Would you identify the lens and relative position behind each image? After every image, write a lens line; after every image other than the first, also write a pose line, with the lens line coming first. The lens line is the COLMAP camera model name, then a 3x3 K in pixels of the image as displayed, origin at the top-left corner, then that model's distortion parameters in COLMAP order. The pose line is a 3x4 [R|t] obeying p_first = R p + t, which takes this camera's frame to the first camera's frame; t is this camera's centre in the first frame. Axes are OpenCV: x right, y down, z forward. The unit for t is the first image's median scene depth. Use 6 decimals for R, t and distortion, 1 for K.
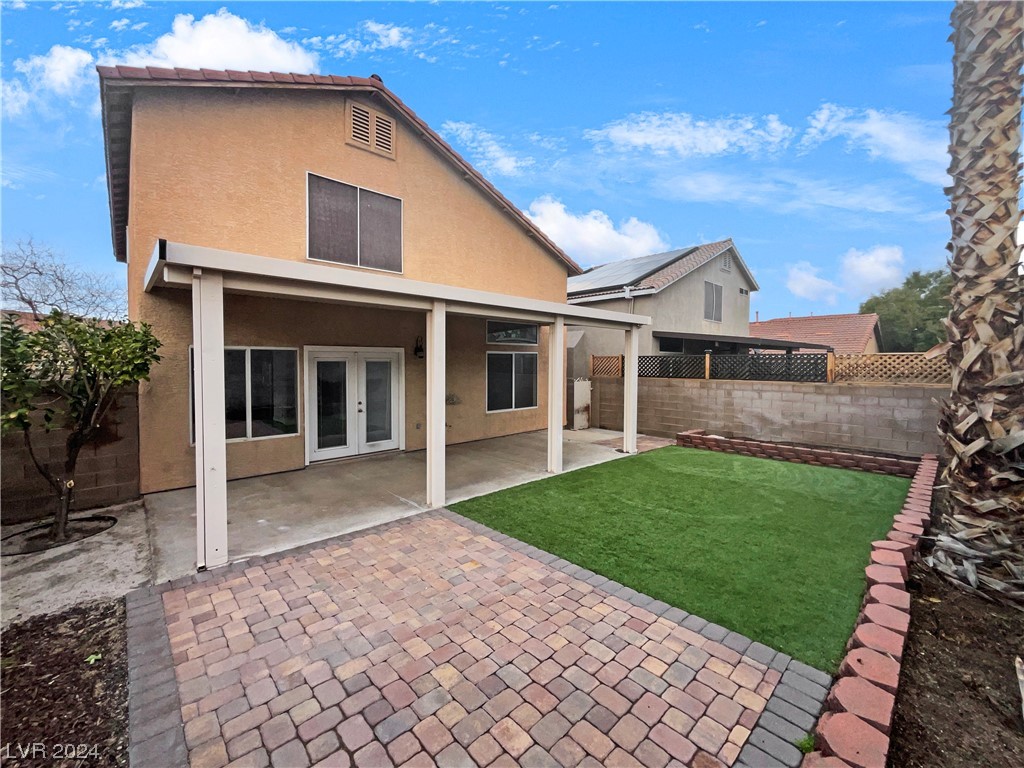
lens RADIAL K [[412.3, 0, 512.0], [0, 412.3, 384.0], [0, 0, 1]] dist [0.000267, 0.000150]
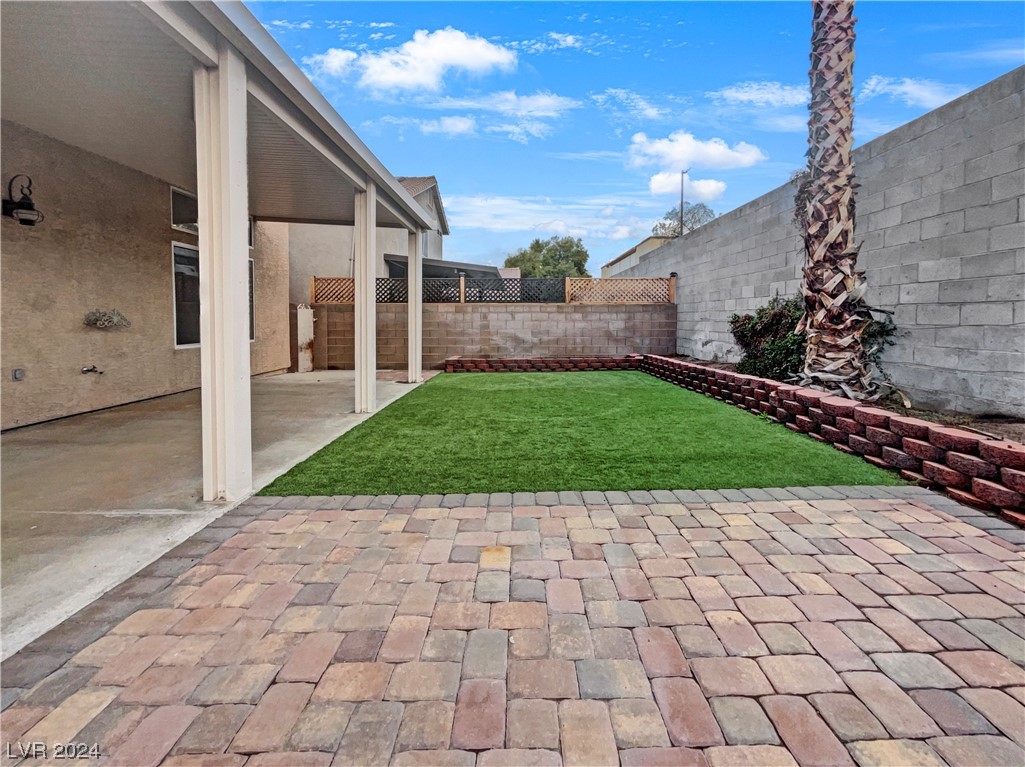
lens RADIAL K [[420.2, 0, 515.3], [0, 420.2, 341.5], [0, 0, 1]] dist [-0.000381, -0.000014]
pose [[0.677632, -0.034615, 0.734586, -0.352616], [0.032605, 0.999324, 0.017013, 0.136853], [-0.734678, 0.012423, 0.678302, 0.501424]]
